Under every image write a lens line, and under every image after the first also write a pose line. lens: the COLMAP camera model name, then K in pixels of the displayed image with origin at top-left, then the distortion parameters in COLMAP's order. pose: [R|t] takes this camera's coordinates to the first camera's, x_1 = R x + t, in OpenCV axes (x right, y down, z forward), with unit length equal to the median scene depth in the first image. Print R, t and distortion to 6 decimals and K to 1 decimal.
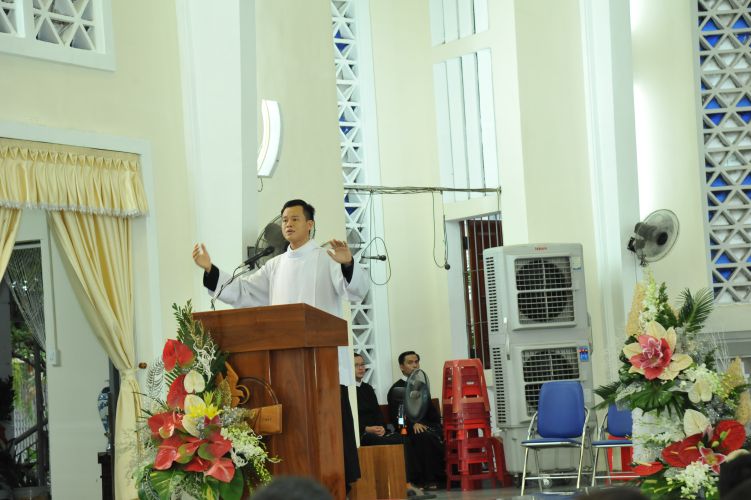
lens RADIAL K [[2554.1, 0, 339.5], [0, 2554.1, 226.3], [0, 0, 1]] dist [0.073743, 27.157342]
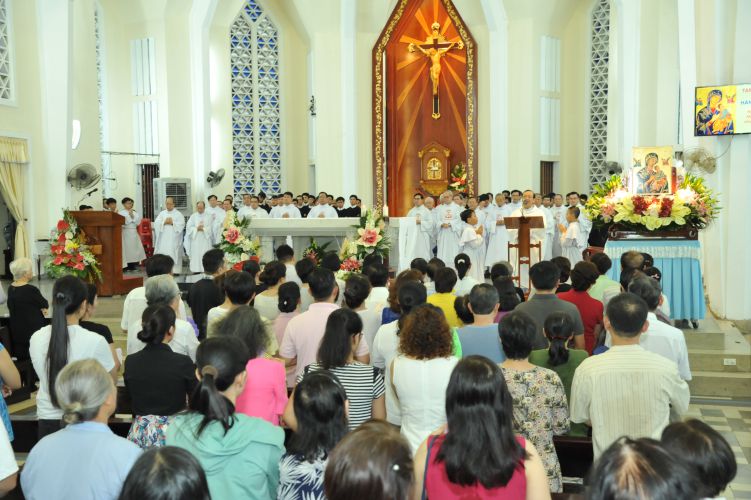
lens RADIAL K [[1258.4, 0, 399.0], [0, 1258.4, 299.9], [0, 0, 1]] dist [0.246213, 0.103925]
pose [[0.948526, 0.019204, 0.316116, -0.132986], [-0.068612, 0.986914, 0.145919, -0.086401], [-0.309177, -0.160097, 0.937432, -0.399443]]
